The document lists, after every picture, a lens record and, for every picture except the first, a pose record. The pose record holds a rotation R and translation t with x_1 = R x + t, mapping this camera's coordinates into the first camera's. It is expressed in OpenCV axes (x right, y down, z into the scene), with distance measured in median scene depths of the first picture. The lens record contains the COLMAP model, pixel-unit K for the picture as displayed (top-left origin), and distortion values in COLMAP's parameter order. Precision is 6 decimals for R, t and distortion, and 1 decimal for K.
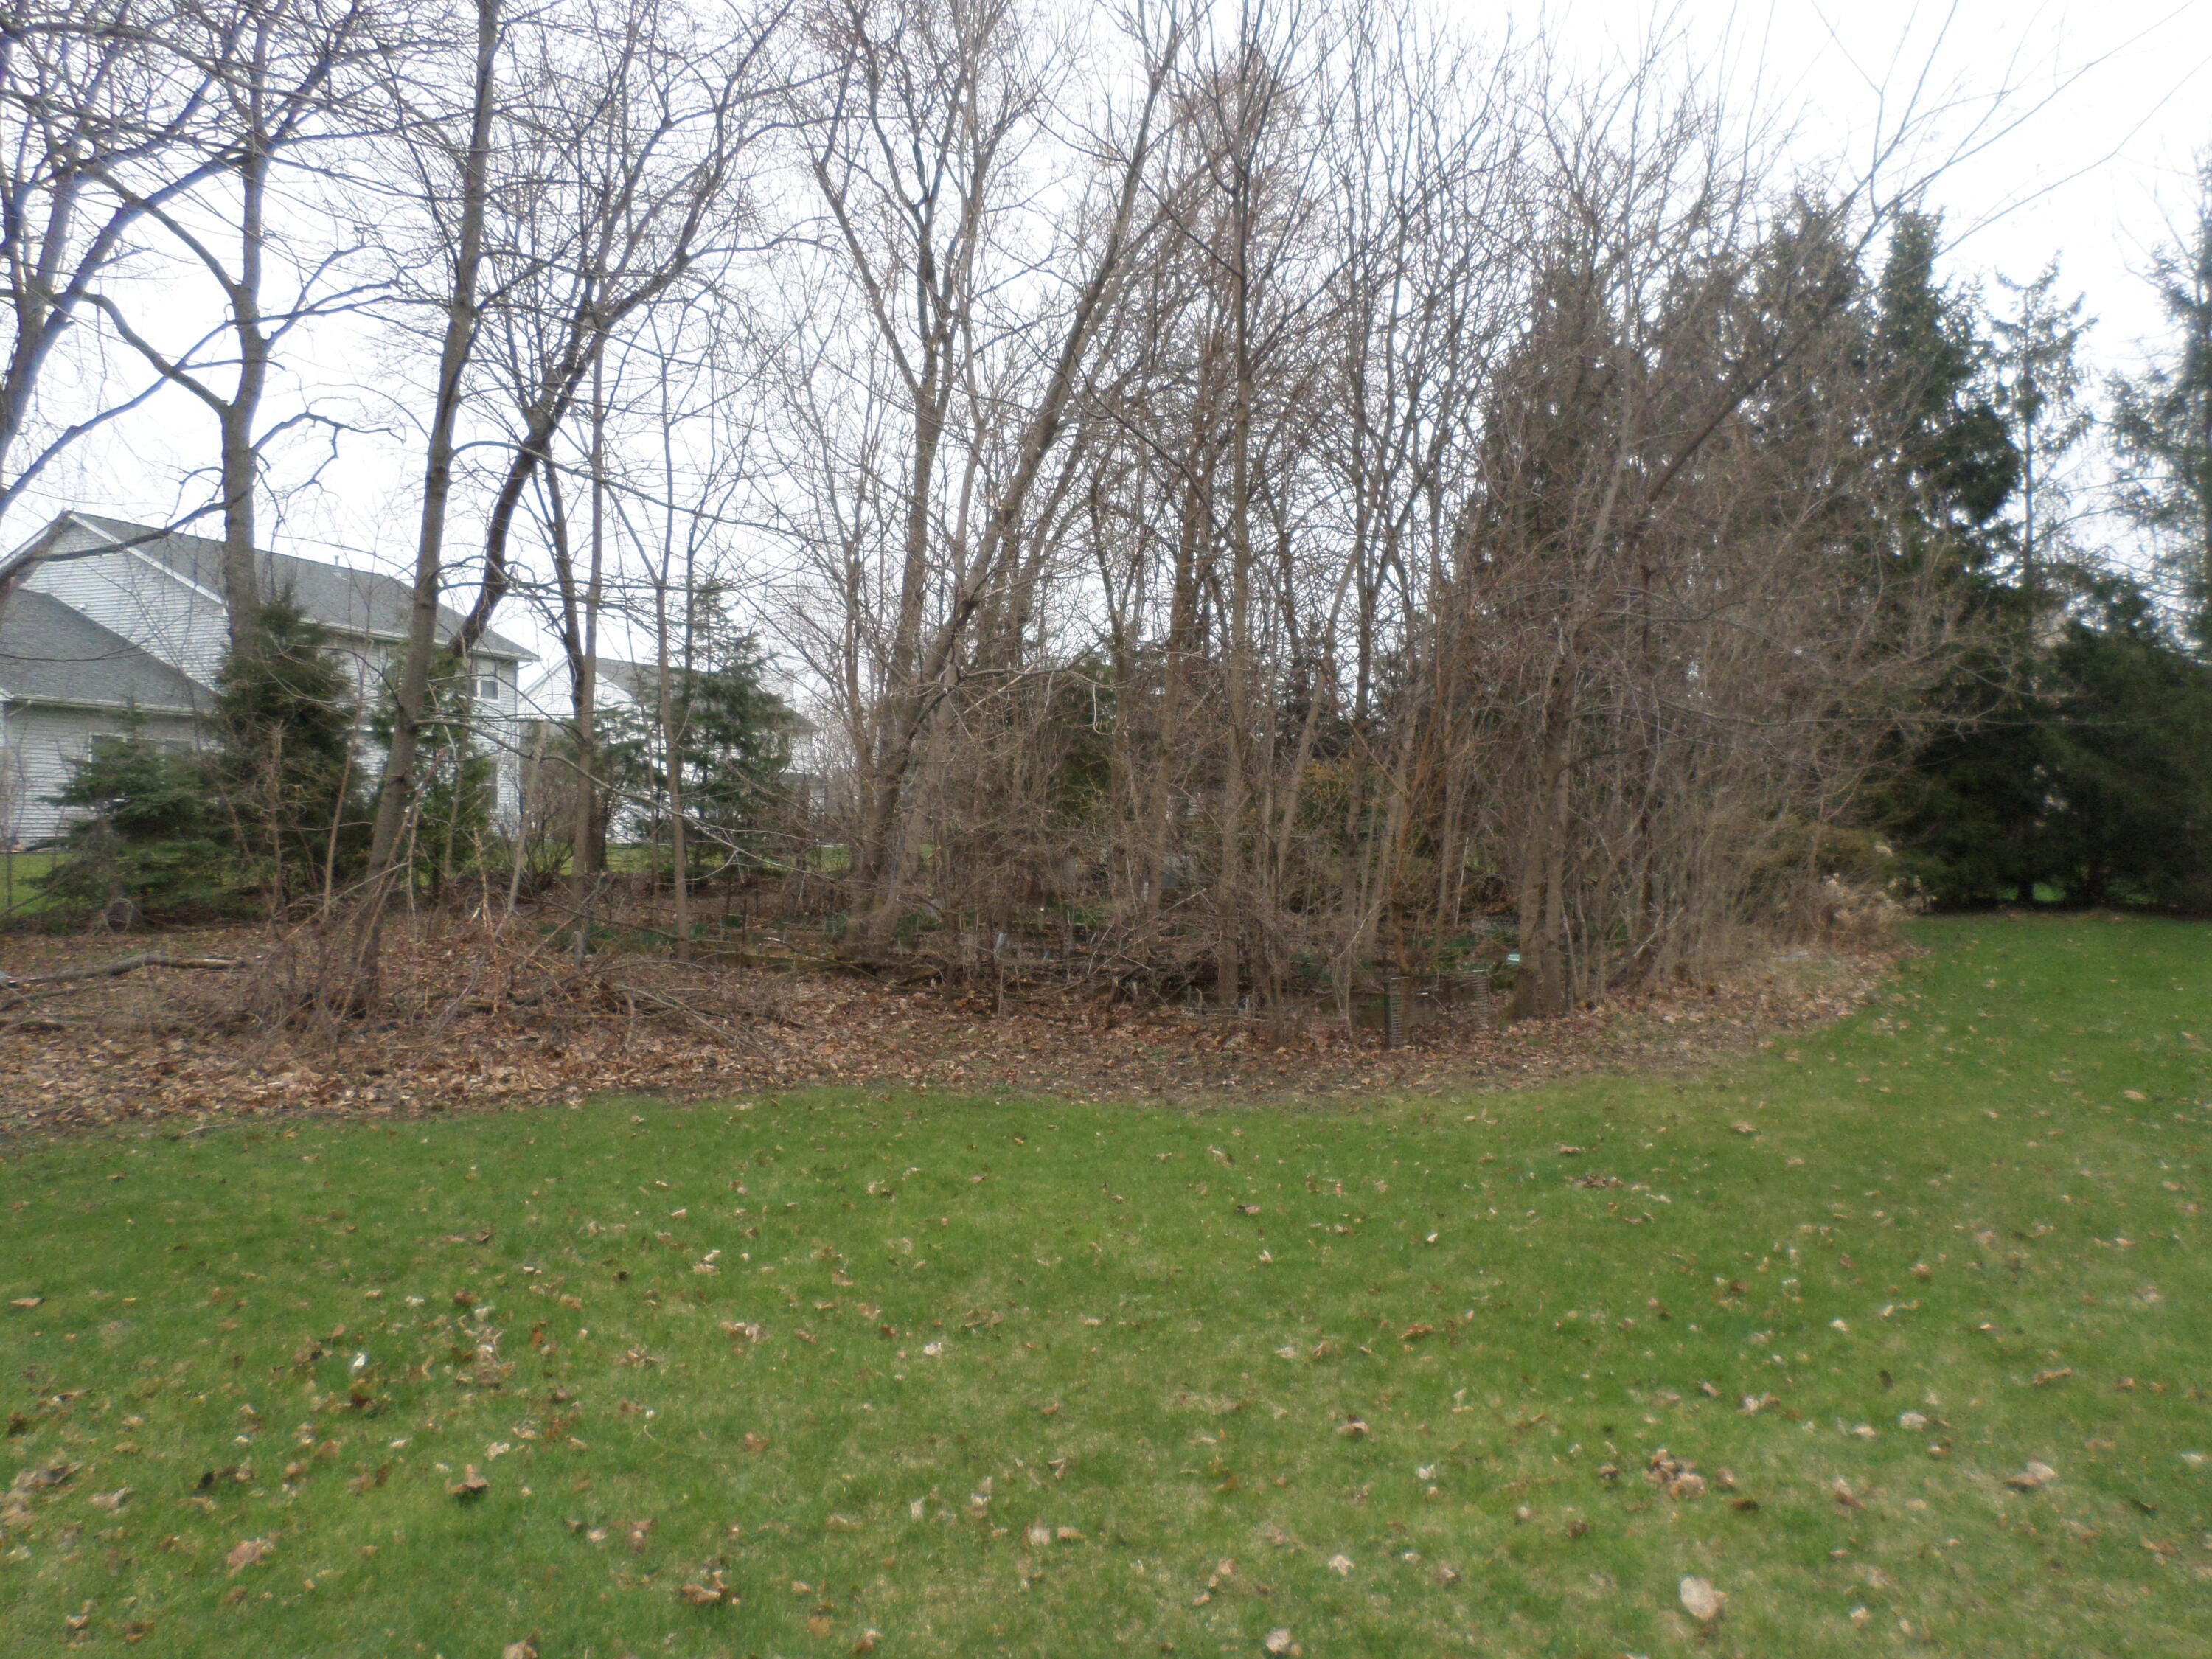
lens RADIAL K [[1661.2, 0, 1106.0], [0, 1661.2, 829.5], [0, 0, 1]] dist [-0.011929, -0.015173]
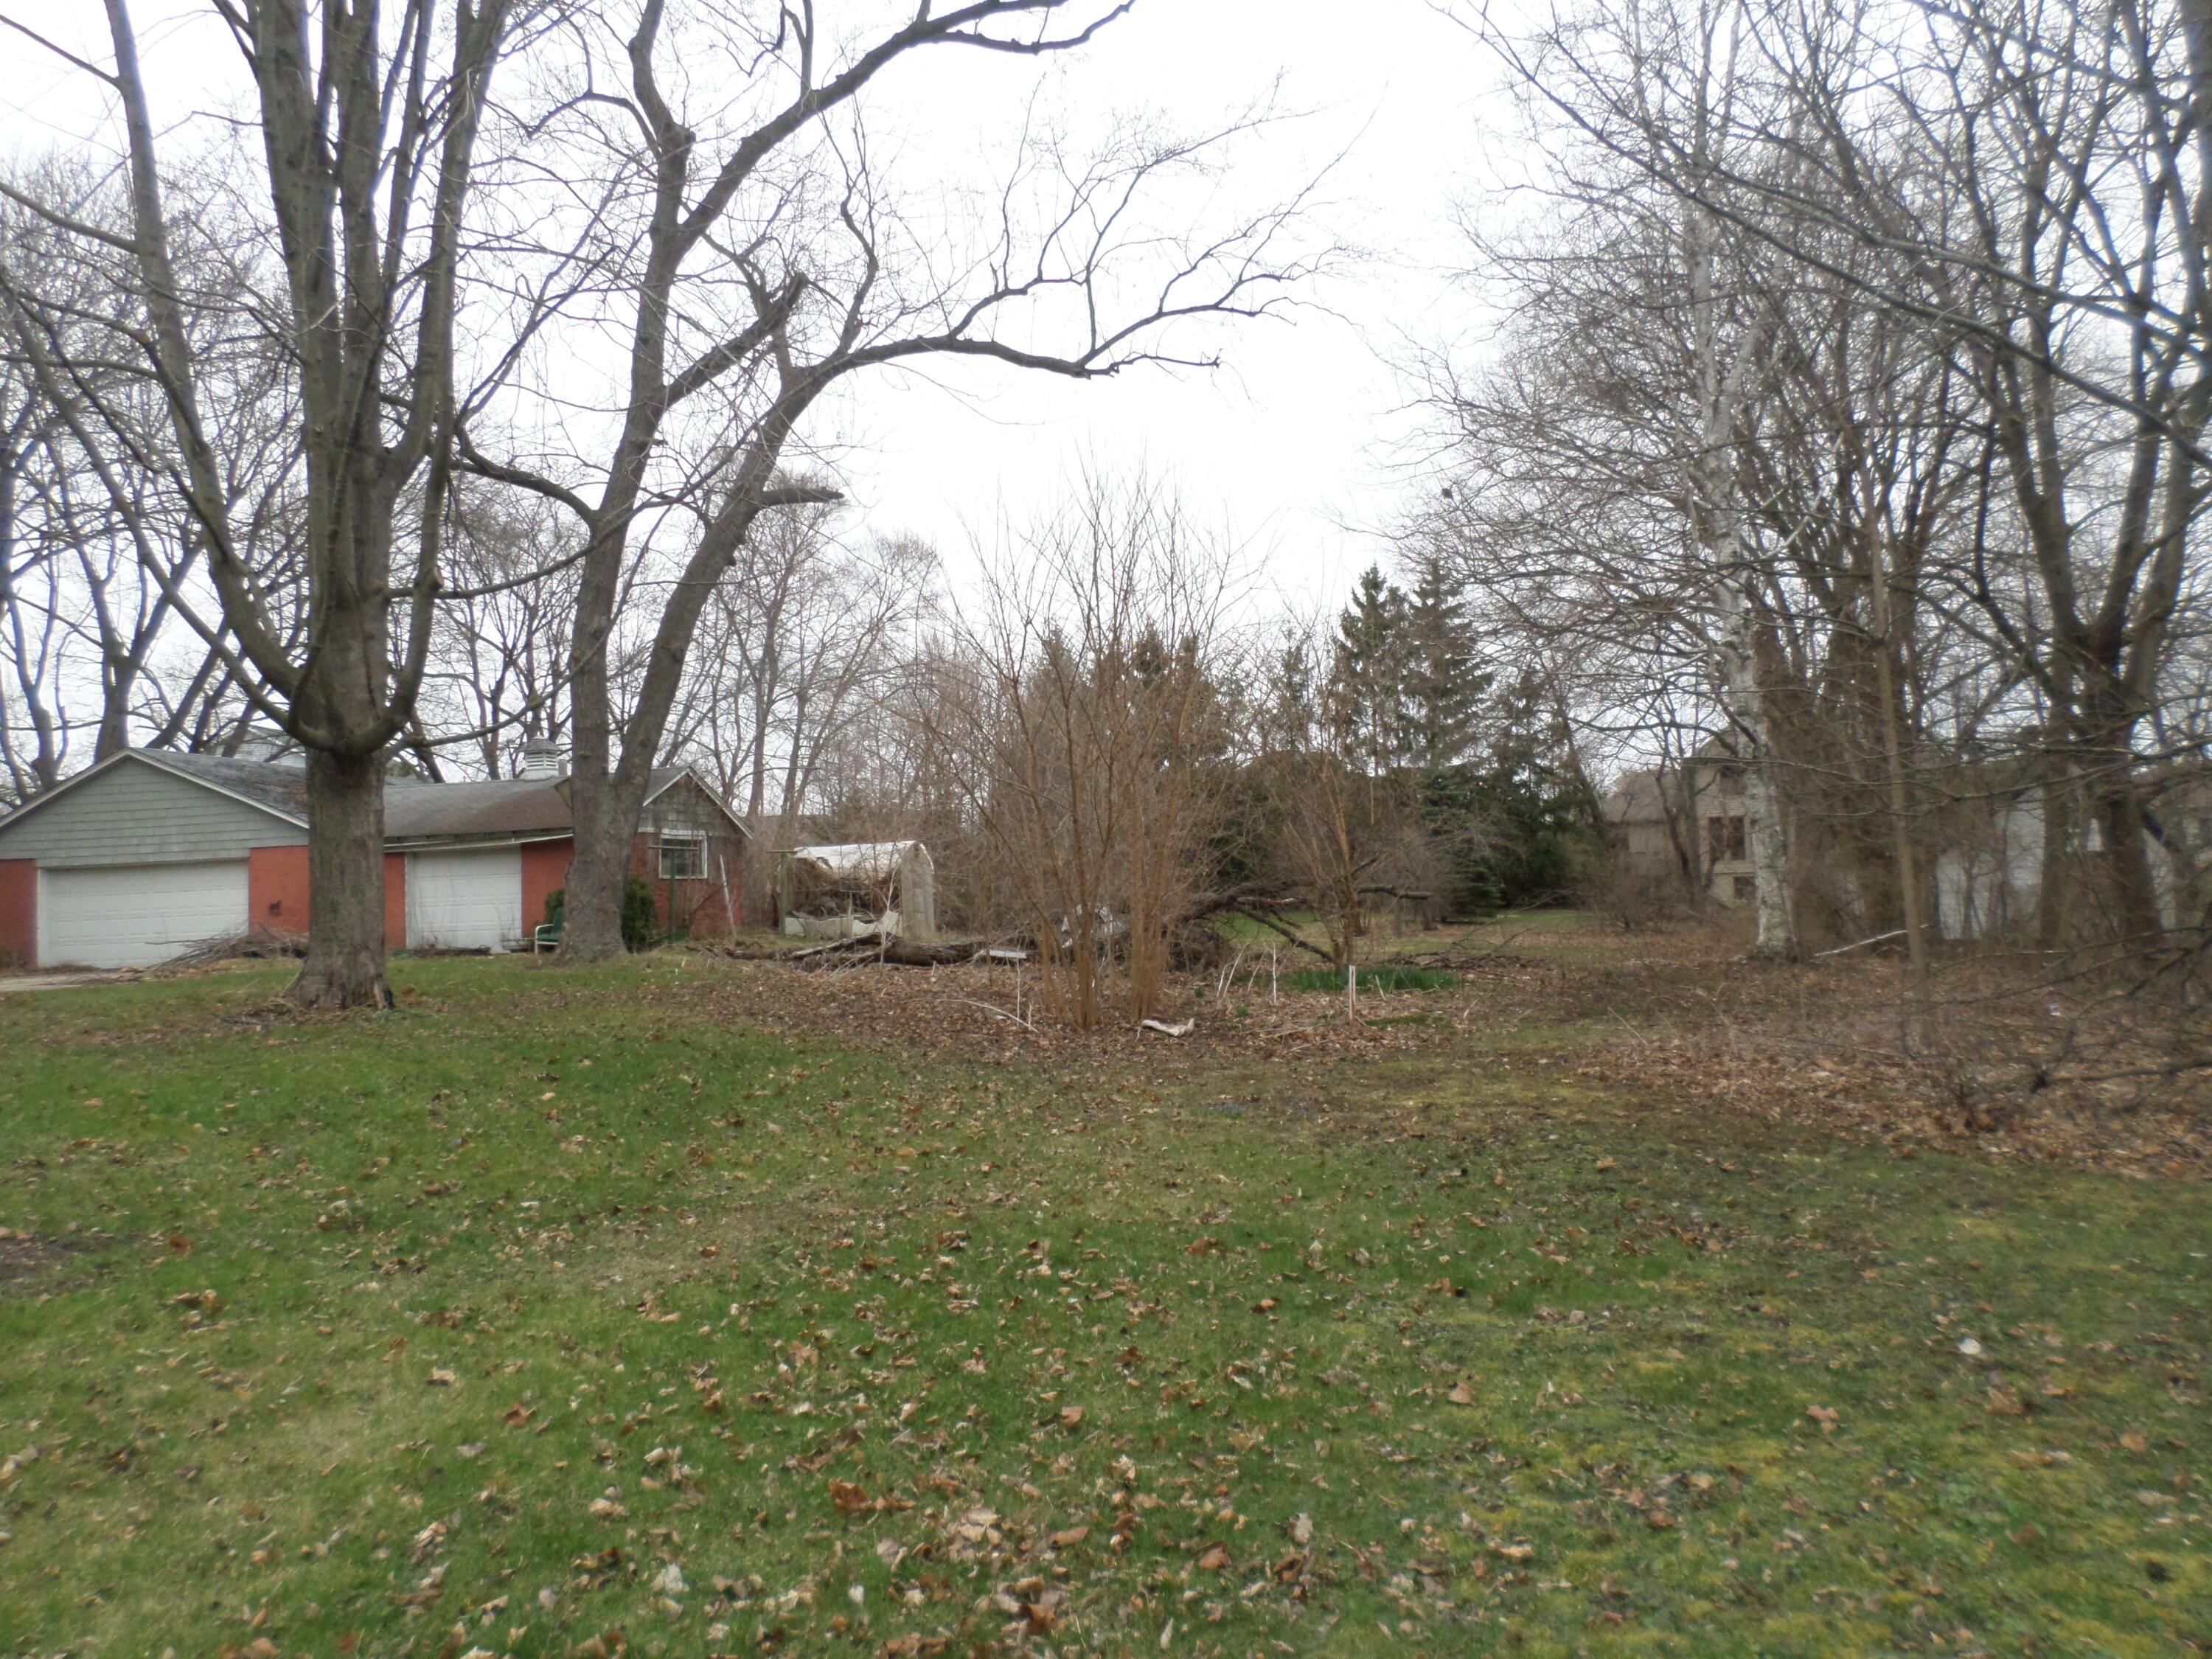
lens RADIAL K [[1661.2, 0, 1106.0], [0, 1661.2, 829.5], [0, 0, 1]] dist [-0.011929, -0.015173]
pose [[0.960365, -0.014782, 0.278353, -0.339283], [0.025755, 0.999027, -0.035803, 0.007371], [-0.277553, 0.041553, 0.959811, -1.390608]]
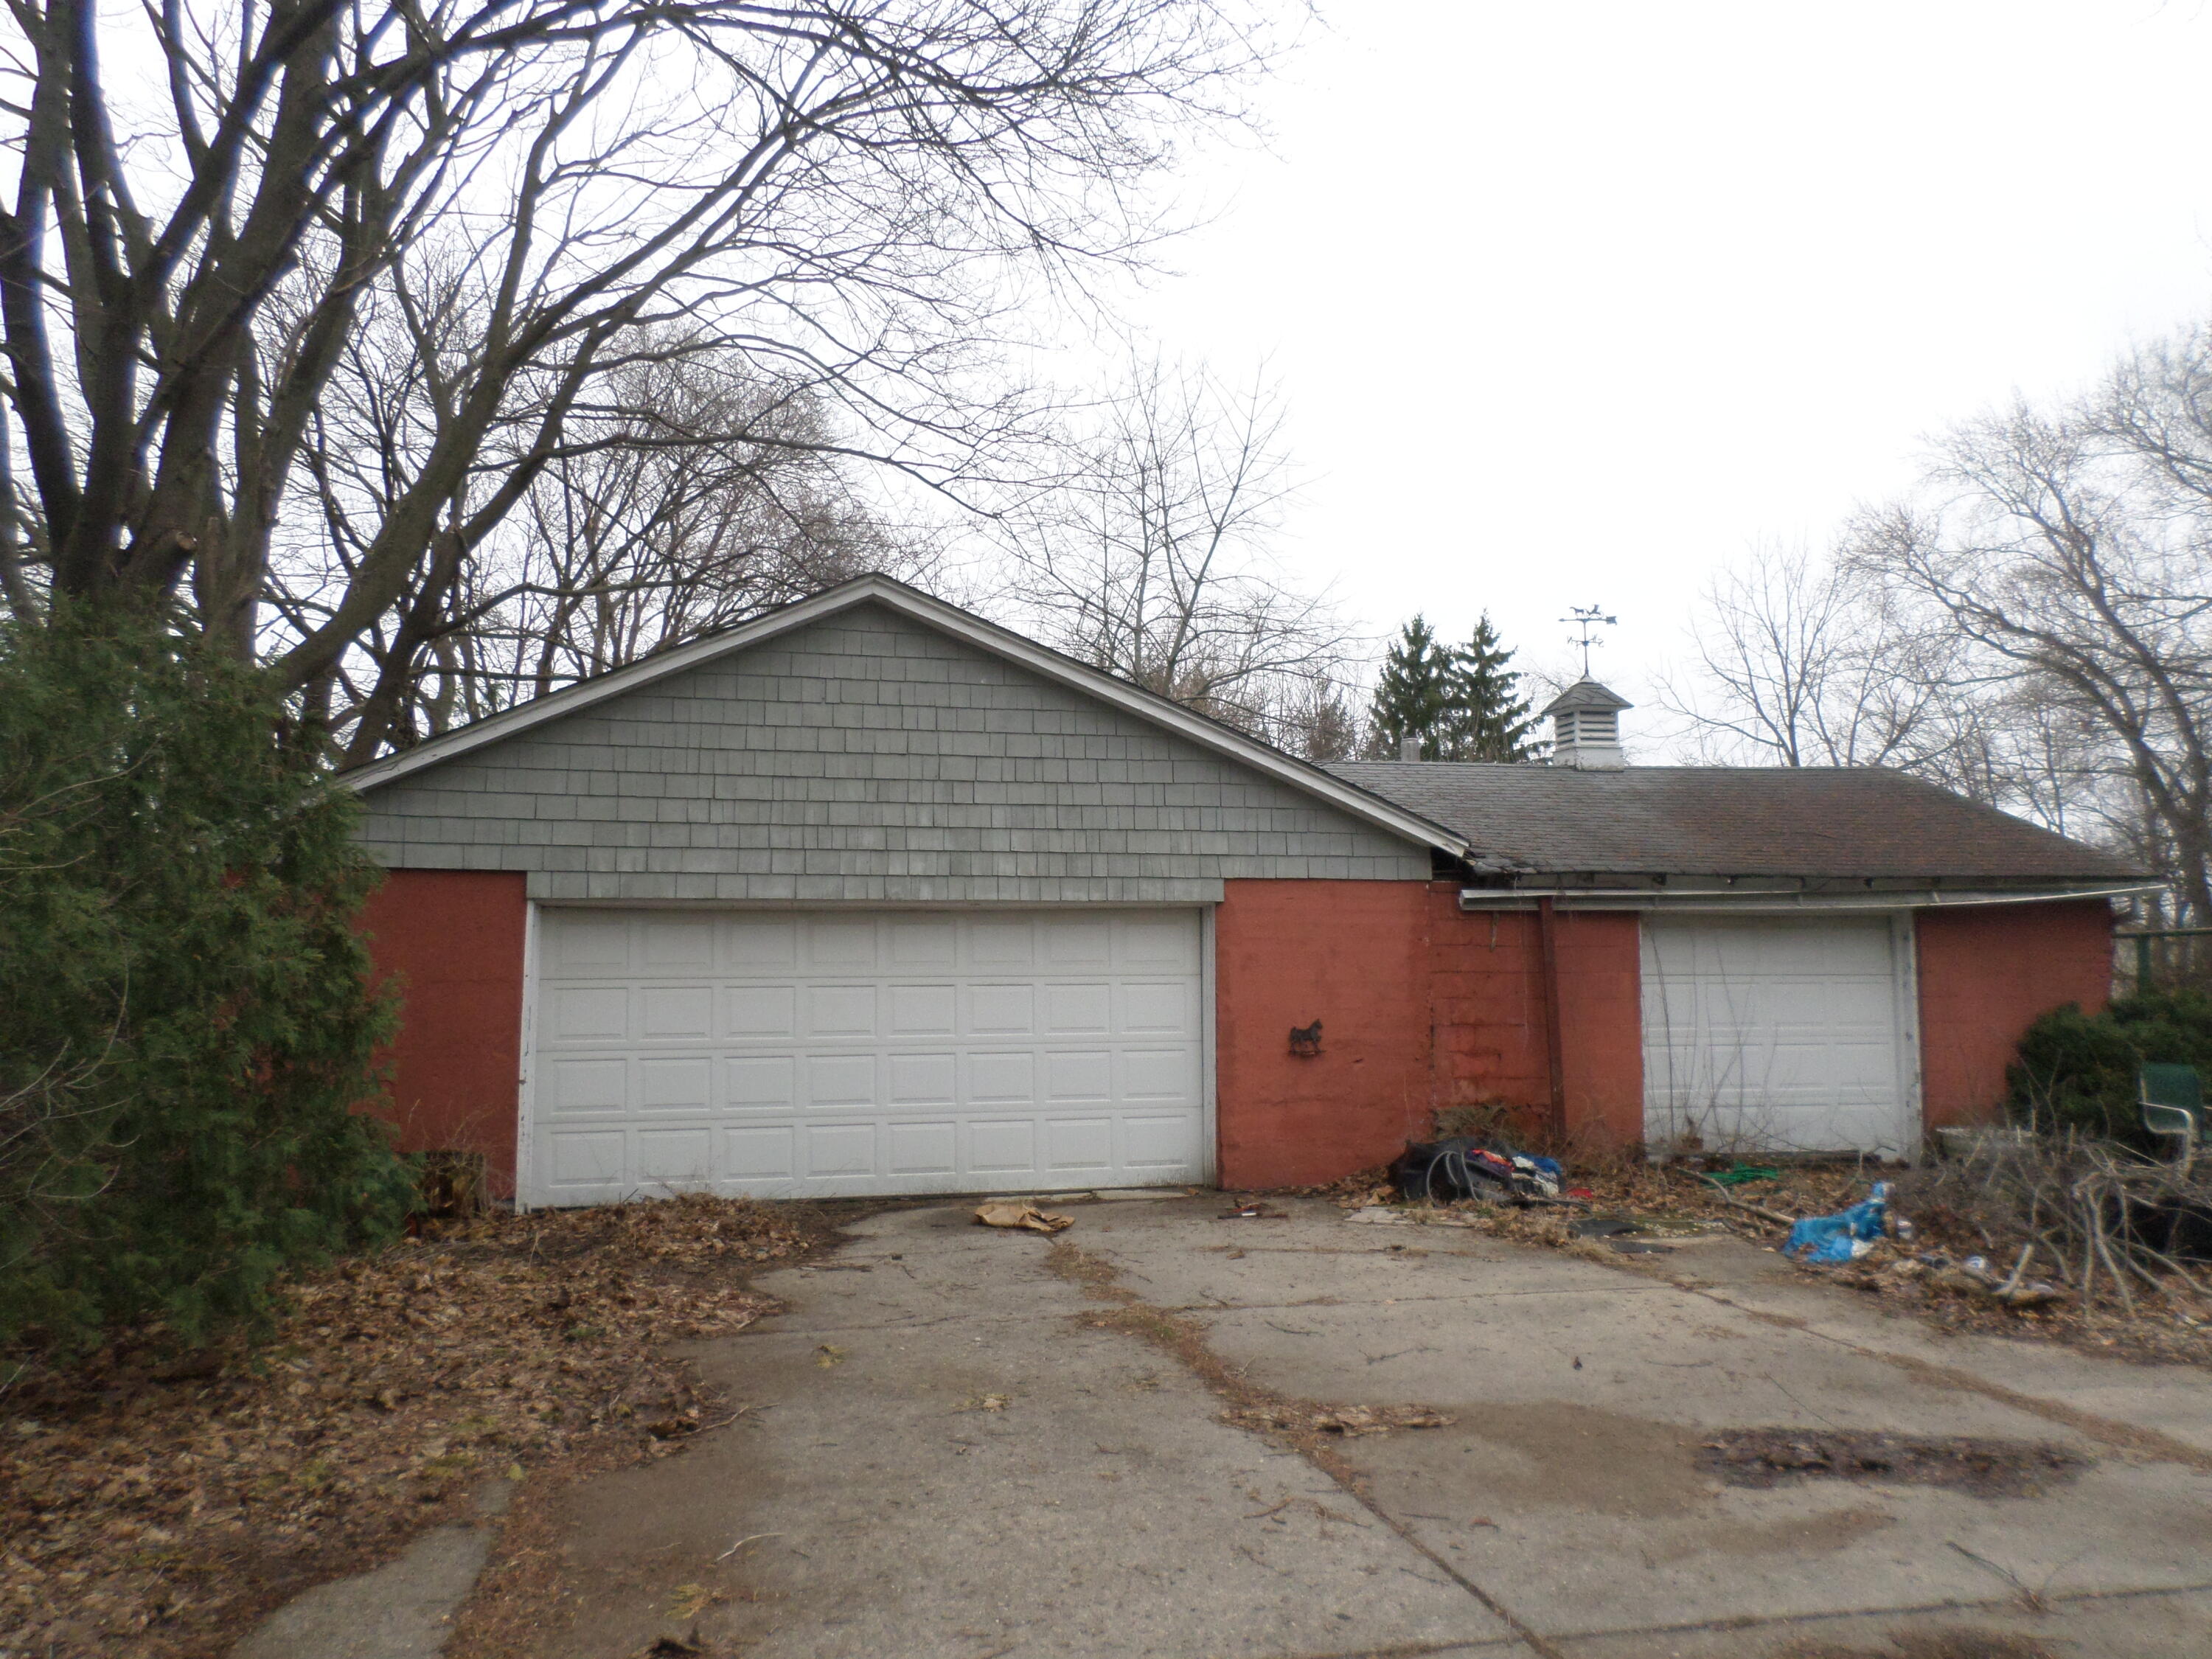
lens RADIAL K [[1661.2, 0, 1106.0], [0, 1661.2, 829.5], [0, 0, 1]] dist [-0.011929, -0.015173]
pose [[0.762937, 0.066348, 0.643059, -0.876819], [-0.012114, 0.996012, -0.088392, -0.010475], [-0.646359, 0.059647, 0.760699, -0.443709]]
